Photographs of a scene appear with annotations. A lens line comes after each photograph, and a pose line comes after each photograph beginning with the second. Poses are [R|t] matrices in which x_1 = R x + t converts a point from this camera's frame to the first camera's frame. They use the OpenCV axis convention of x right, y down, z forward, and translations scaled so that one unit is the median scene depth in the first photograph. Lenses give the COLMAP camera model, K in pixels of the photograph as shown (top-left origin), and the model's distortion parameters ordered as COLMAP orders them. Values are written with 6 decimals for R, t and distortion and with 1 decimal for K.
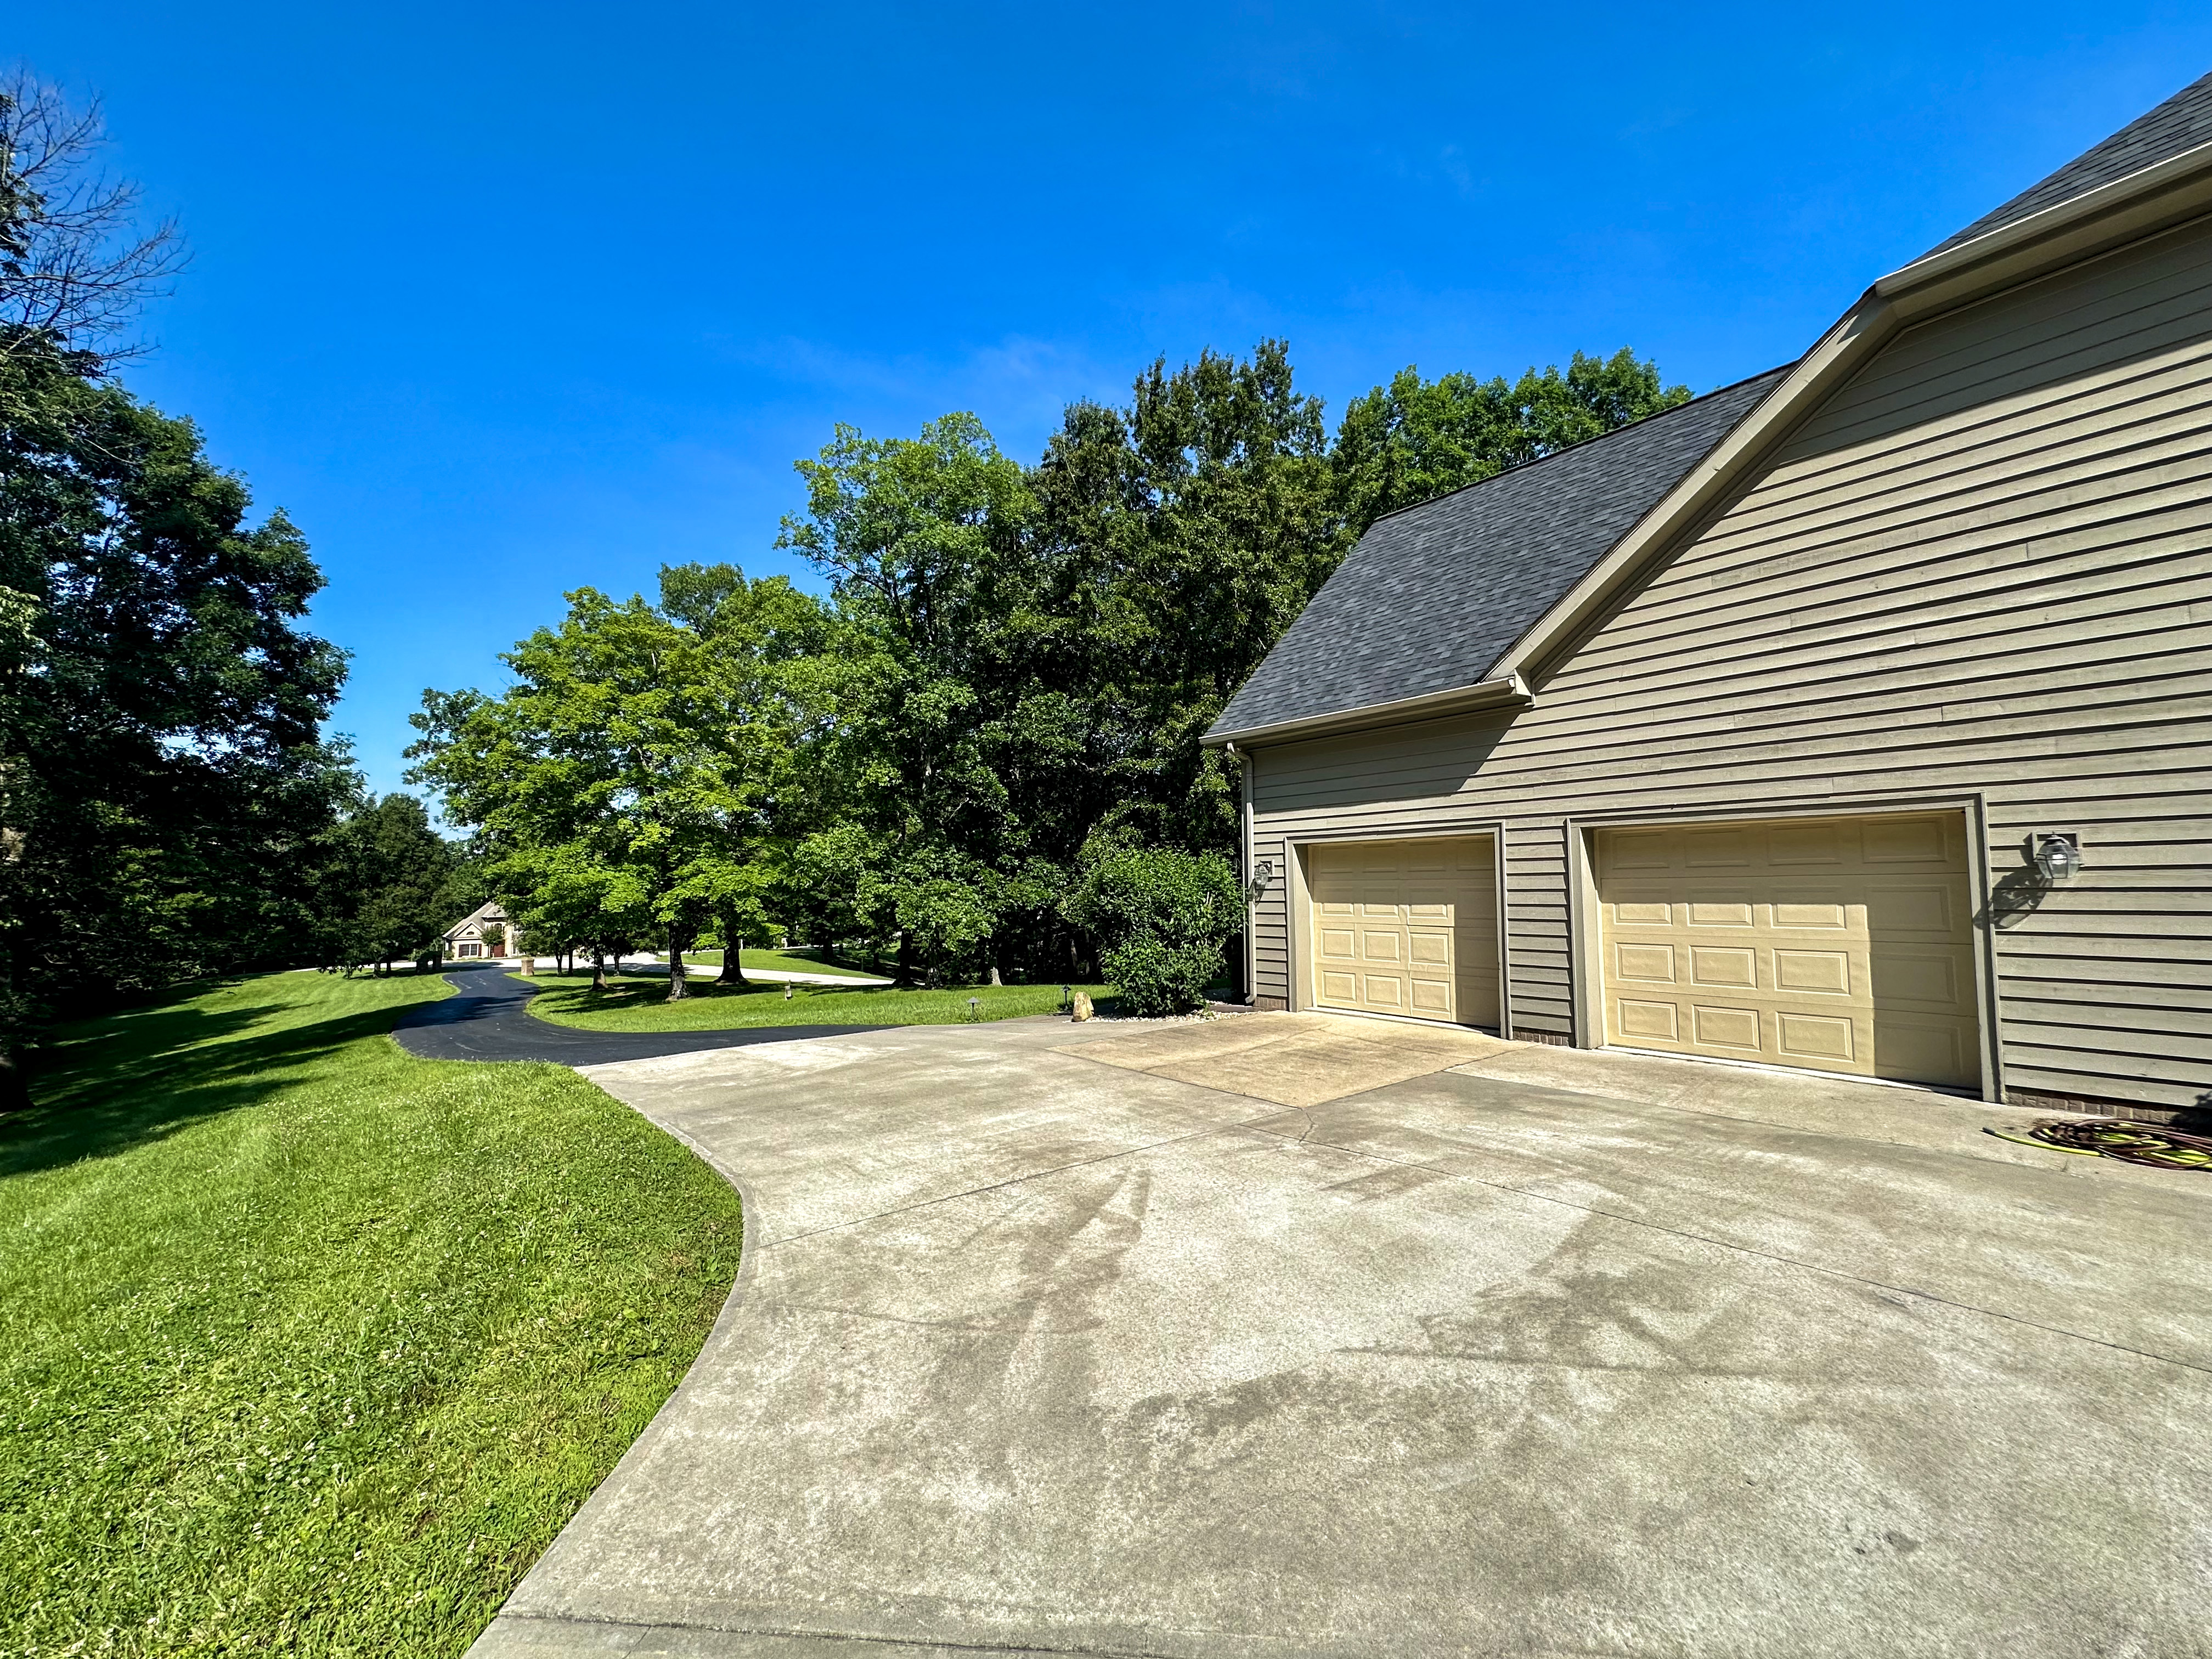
lens RADIAL K [[894.0, 0, 1107.9], [0, 894.0, 833.8], [0, 0, 1]] dist [0.002535, 0.000248]
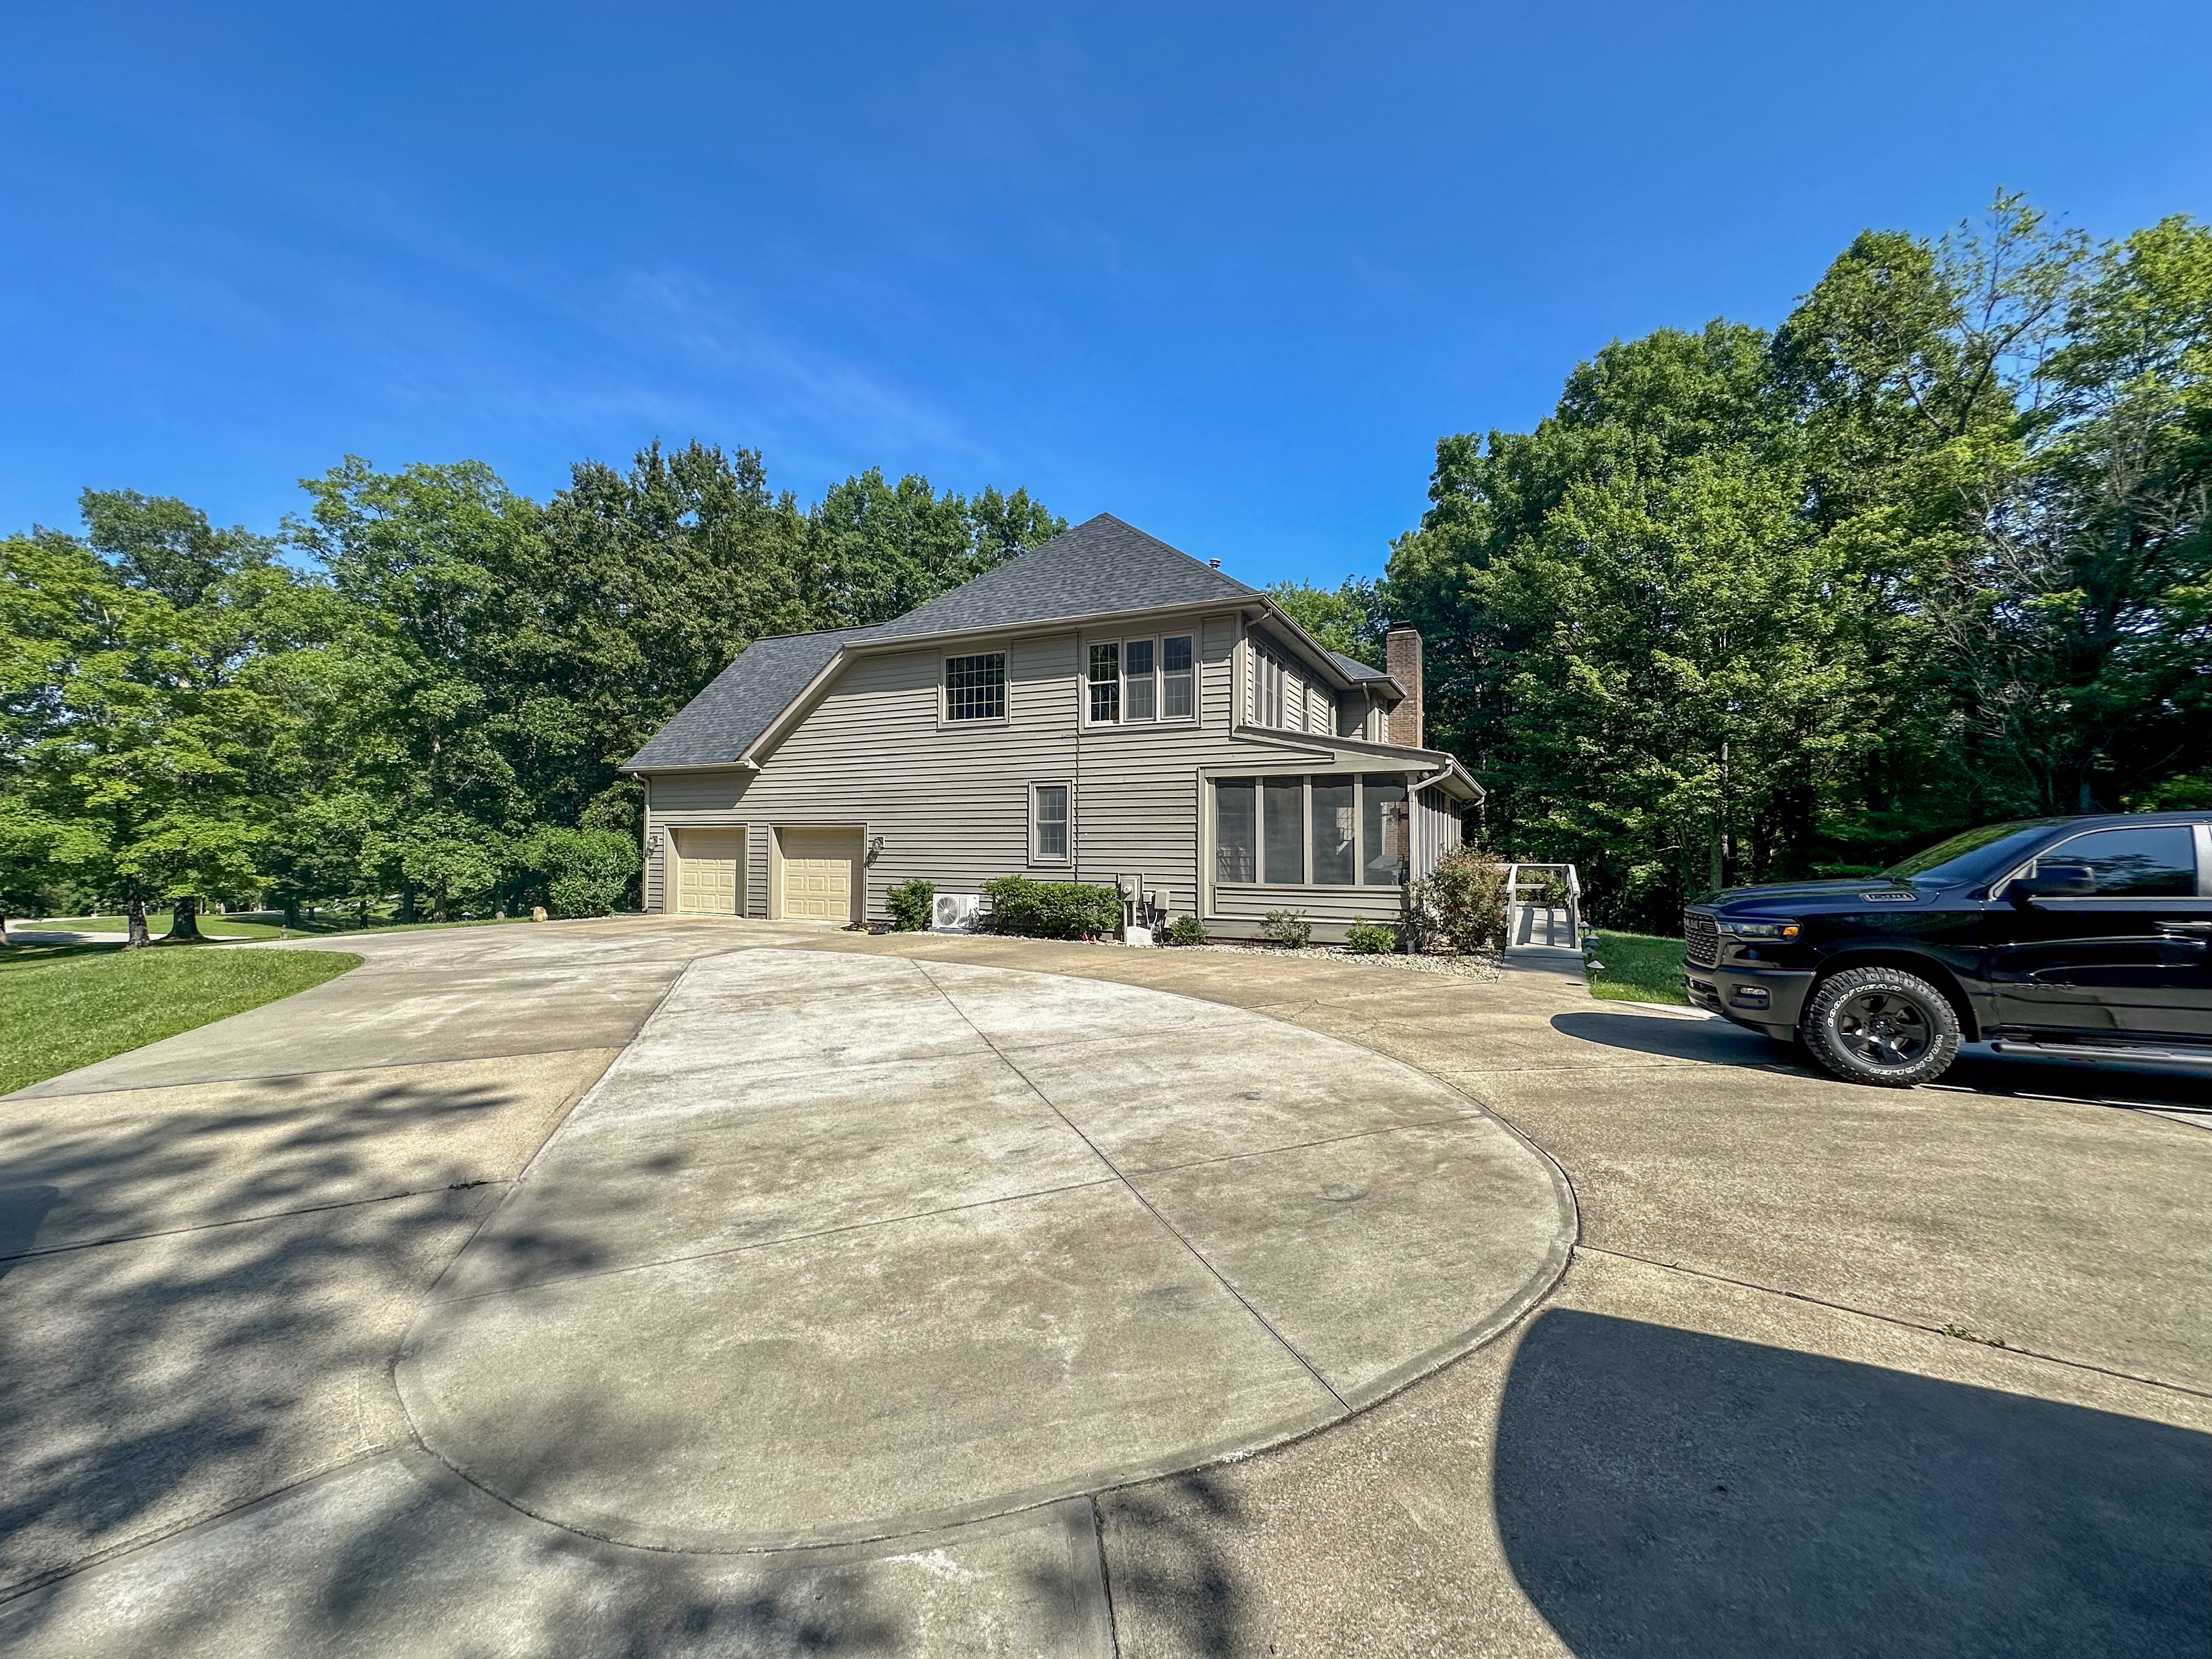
lens RADIAL K [[894.0, 0, 1101.8], [0, 894.0, 837.3], [0, 0, 1]] dist [0.002535, 0.000248]
pose [[0.903797, 0.021391, 0.427426, 0.100250], [-0.040944, 0.998491, 0.036607, -0.033994], [-0.425998, -0.050586, 0.903309, -0.499474]]
